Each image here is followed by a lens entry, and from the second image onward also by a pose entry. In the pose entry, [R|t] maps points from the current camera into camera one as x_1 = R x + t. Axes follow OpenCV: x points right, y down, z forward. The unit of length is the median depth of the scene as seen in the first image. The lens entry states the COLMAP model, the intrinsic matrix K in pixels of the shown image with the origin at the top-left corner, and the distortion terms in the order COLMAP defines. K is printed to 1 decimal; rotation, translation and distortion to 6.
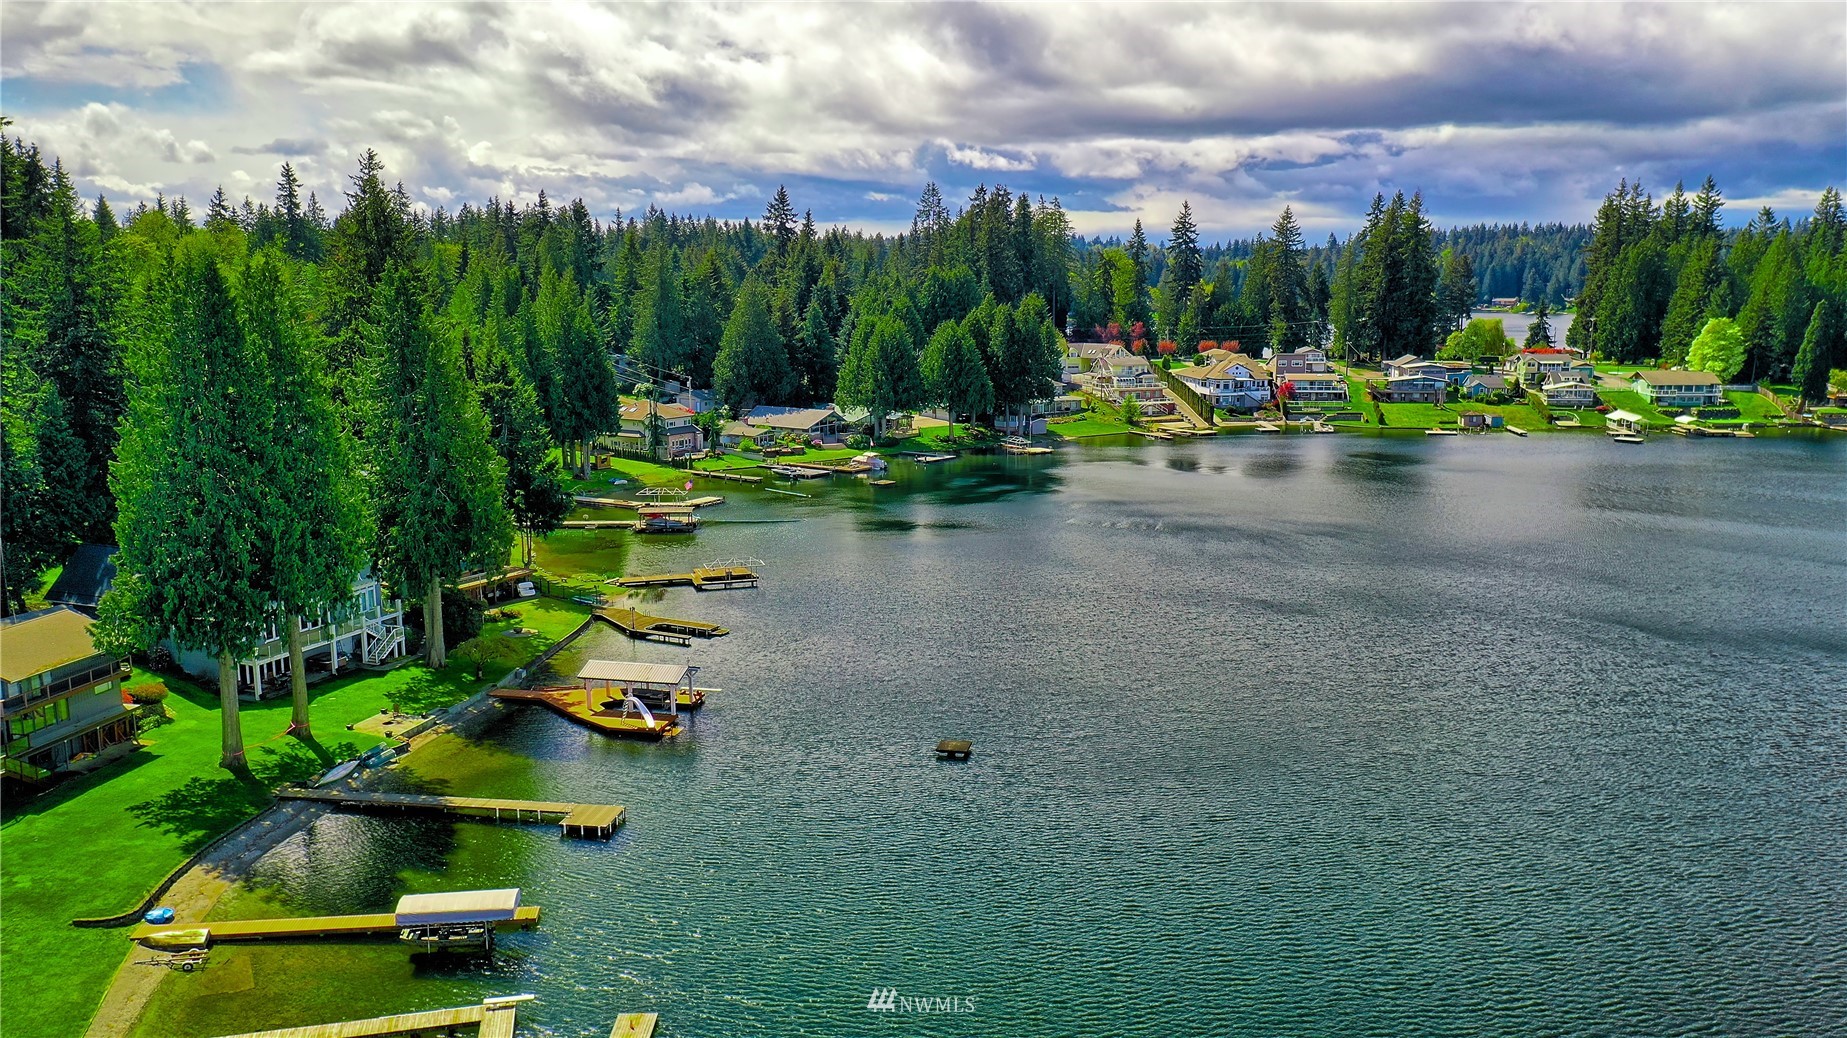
lens RADIAL K [[1440.7, 0, 918.2], [0, 1440.7, 521.8], [0, 0, 1]] dist [-0.020242, 0.015376]
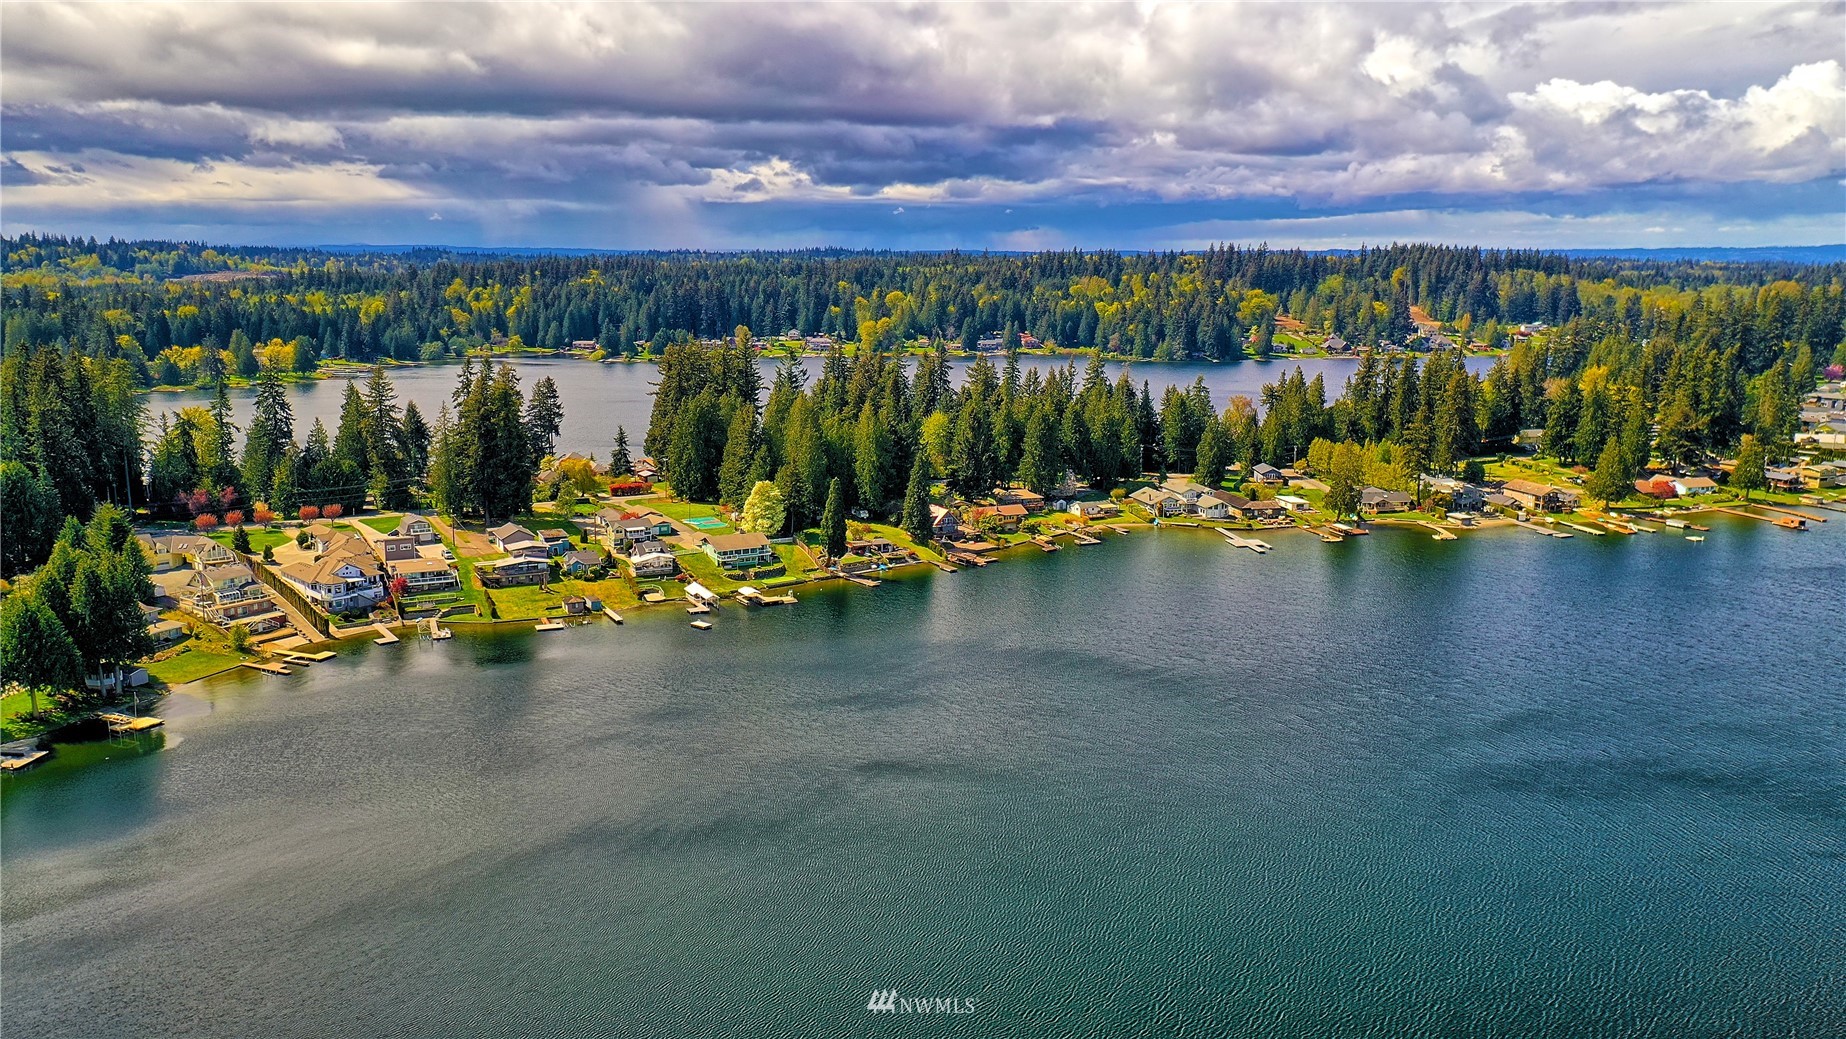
lens RADIAL K [[1439.9, 0, 923.0], [0, 1439.9, 521.5], [0, 0, 1]] dist [-0.020242, 0.015376]
pose [[0.817214, -0.096731, 0.568159, -0.018569], [0.088265, 0.995191, 0.042477, -0.149441], [-0.569536, 0.015436, 0.821822, -0.063887]]
